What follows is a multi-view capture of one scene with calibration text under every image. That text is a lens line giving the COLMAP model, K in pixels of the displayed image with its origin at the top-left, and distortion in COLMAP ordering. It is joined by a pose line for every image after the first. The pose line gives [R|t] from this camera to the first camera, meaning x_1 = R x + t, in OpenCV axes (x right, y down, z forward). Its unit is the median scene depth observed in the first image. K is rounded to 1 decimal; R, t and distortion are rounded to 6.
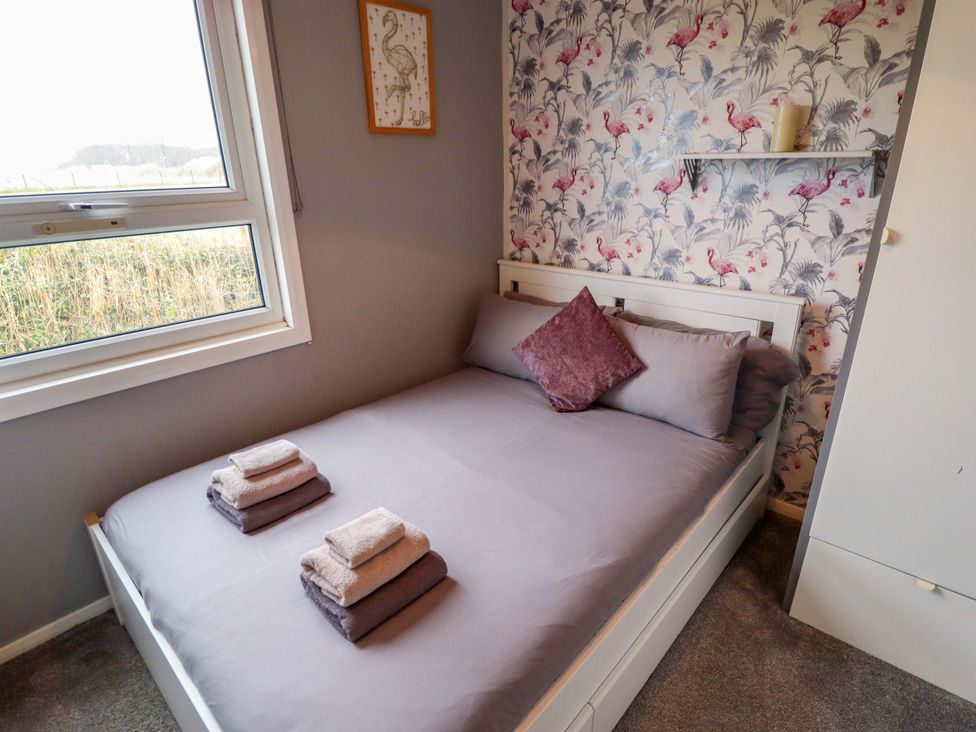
lens RADIAL K [[519.6, 0, 490.9], [0, 519.6, 368.1], [0, 0, 1]] dist [-0.014122, -0.002361]
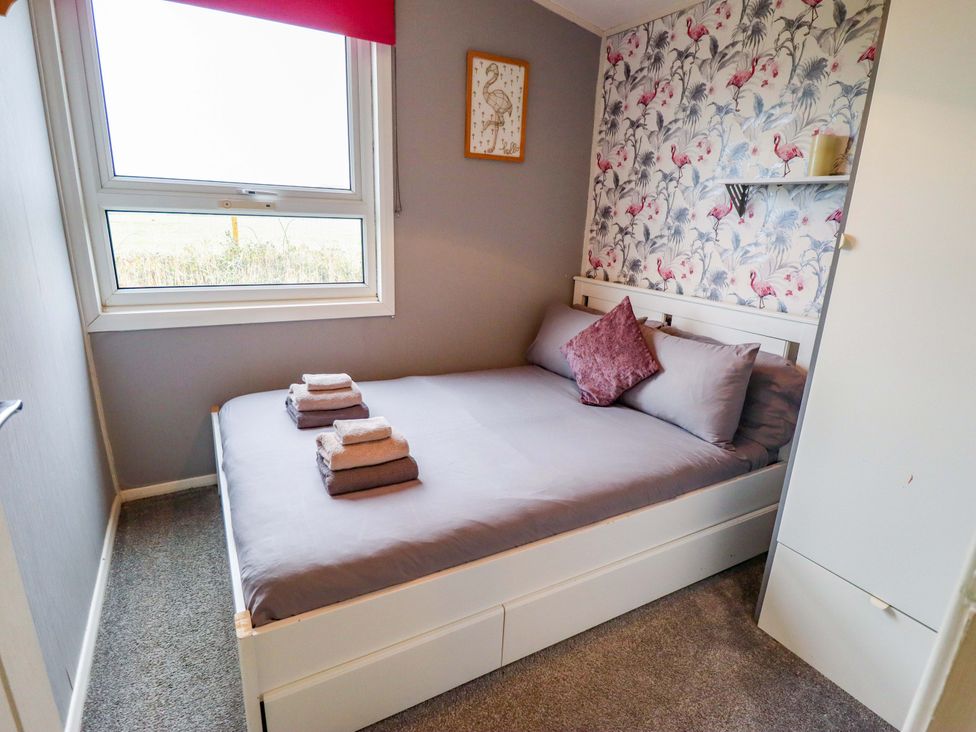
lens RADIAL K [[519.6, 0, 487.0], [0, 519.6, 367.3], [0, 0, 1]] dist [-0.014122, -0.002361]
pose [[0.945085, 0.140573, -0.295049, 0.260827], [-0.167239, 0.983634, -0.067049, 0.121285], [0.280795, 0.112710, 0.953127, -0.121812]]
